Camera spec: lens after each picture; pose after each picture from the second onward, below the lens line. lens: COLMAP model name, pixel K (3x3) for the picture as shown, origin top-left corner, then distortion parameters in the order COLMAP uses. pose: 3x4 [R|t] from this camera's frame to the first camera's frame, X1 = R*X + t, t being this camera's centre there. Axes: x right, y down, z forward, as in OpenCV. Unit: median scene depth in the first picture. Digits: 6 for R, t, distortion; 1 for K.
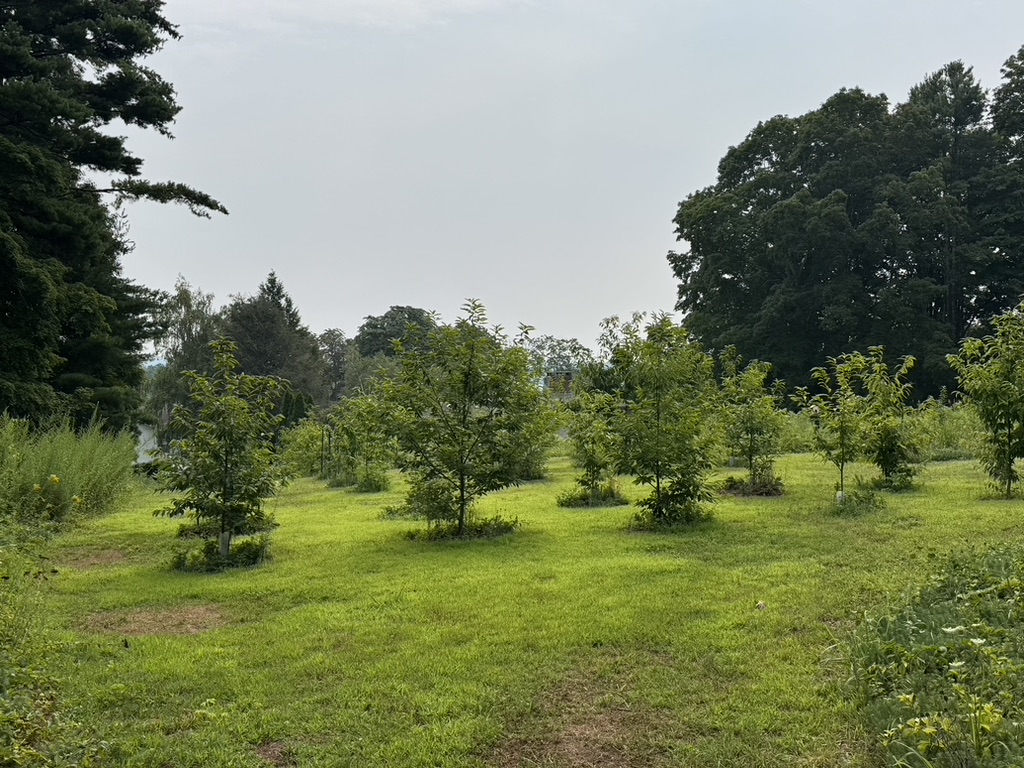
lens RADIAL K [[797.9, 0, 512.0], [0, 797.9, 384.0], [0, 0, 1]] dist [0.000162, -0.005622]
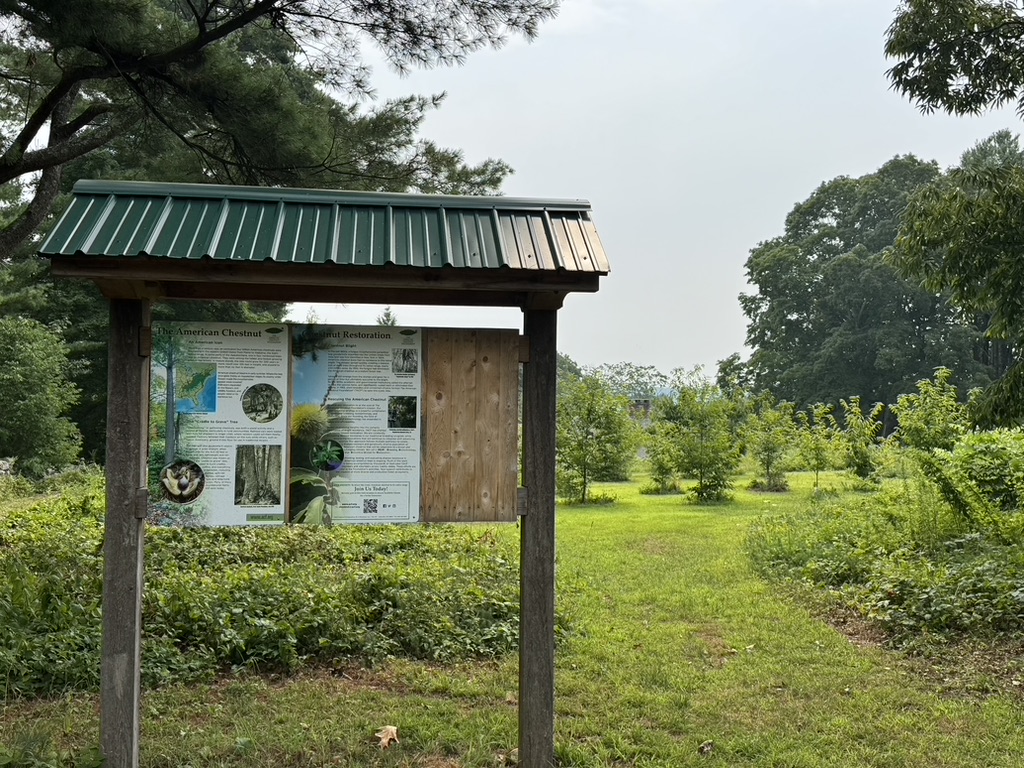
lens RADIAL K [[797.9, 0, 512.0], [0, 797.9, 384.0], [0, 0, 1]] dist [0.000162, -0.005622]
pose [[0.995214, 0.021612, -0.095302, -0.012877], [-0.024203, 0.999366, -0.026117, -0.004372], [0.094677, 0.028299, 0.995106, -0.160483]]
